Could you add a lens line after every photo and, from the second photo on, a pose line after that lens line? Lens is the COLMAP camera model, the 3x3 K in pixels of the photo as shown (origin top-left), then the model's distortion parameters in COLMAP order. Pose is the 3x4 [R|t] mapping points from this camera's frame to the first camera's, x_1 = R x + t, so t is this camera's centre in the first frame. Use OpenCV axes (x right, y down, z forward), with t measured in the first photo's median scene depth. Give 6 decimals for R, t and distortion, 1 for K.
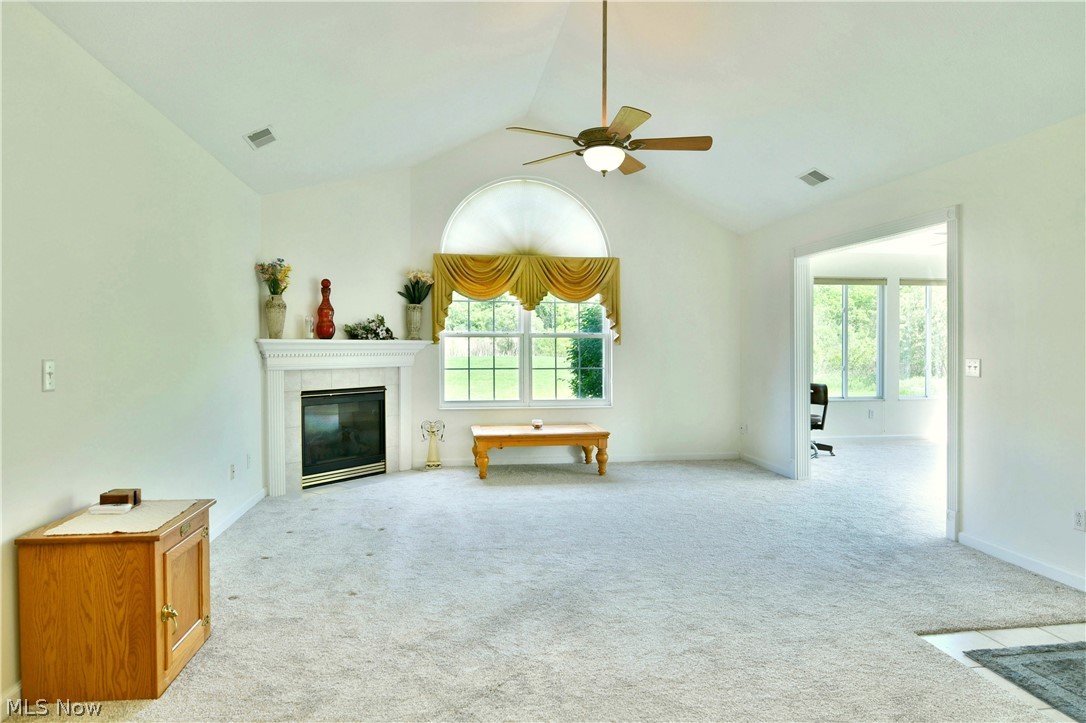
lens RADIAL K [[657.5, 0, 542.2], [0, 657.5, 360.6], [0, 0, 1]] dist [-0.002521, -0.000848]
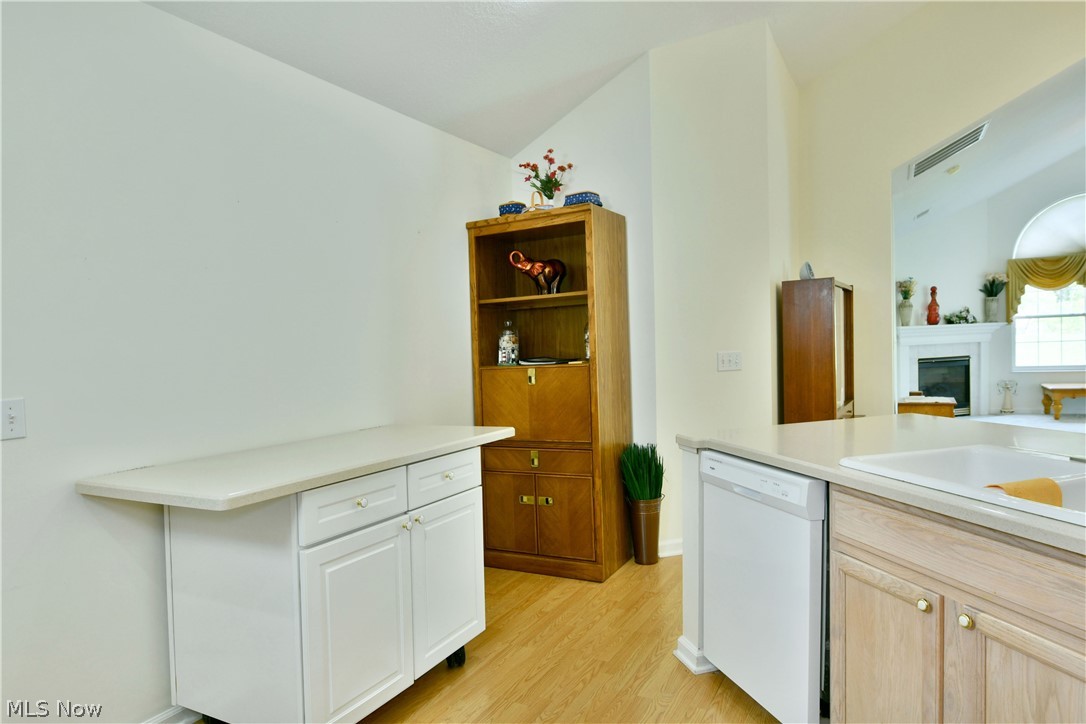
lens RADIAL K [[657.5, 0, 542.5], [0, 657.5, 380.1], [0, 0, 1]] dist [-0.002521, -0.000848]
pose [[0.798462, -0.003490, -0.602035, -0.117463], [0.030401, 0.998941, 0.034528, 0.014341], [0.601277, -0.045872, 0.797723, -0.720767]]
